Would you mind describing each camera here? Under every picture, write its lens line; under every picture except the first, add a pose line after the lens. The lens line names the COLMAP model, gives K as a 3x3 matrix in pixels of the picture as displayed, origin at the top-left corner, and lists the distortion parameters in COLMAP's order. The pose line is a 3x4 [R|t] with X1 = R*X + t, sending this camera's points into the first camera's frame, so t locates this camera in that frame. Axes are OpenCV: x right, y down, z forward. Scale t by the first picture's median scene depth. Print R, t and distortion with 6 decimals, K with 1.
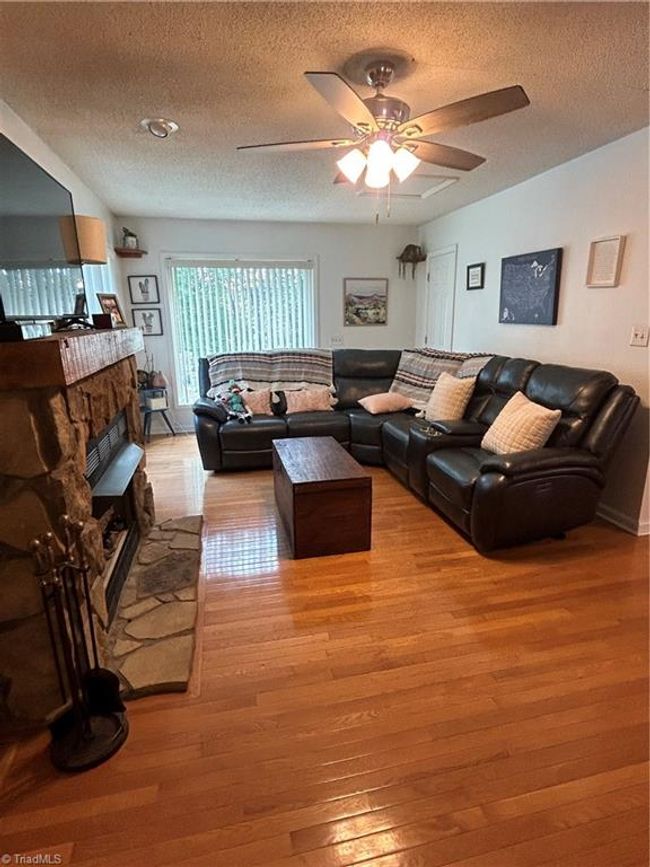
lens RADIAL K [[461.7, 0, 327.2], [0, 461.7, 436.1], [0, 0, 1]] dist [-0.003946, -0.003407]
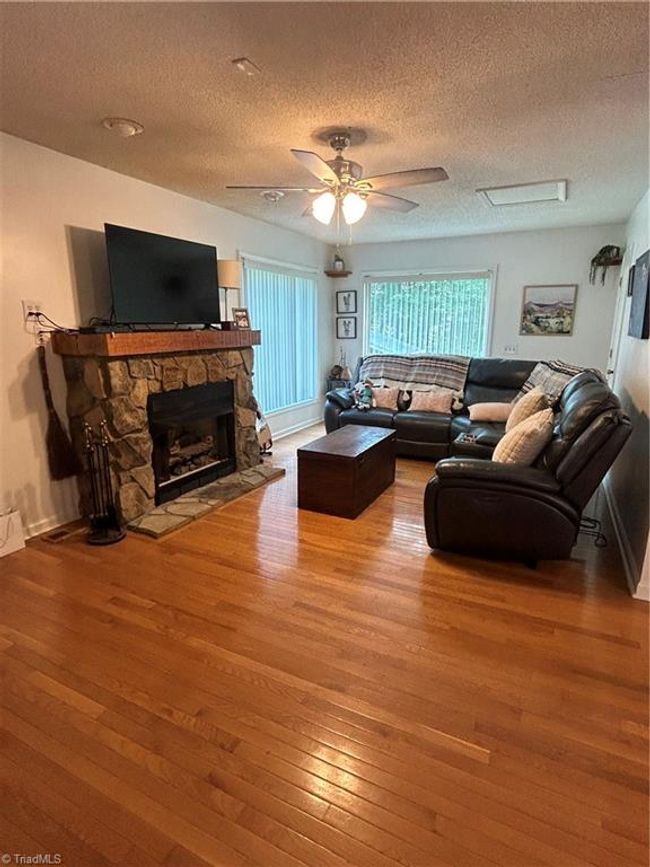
lens RADIAL K [[461.7, 0, 327.2], [0, 461.7, 436.1], [0, 0, 1]] dist [-0.003946, -0.003407]
pose [[0.767294, 0.161440, -0.620643, 0.445908], [-0.170259, 0.984346, 0.045557, -0.005072], [0.618282, 0.070714, 0.782769, 0.004001]]
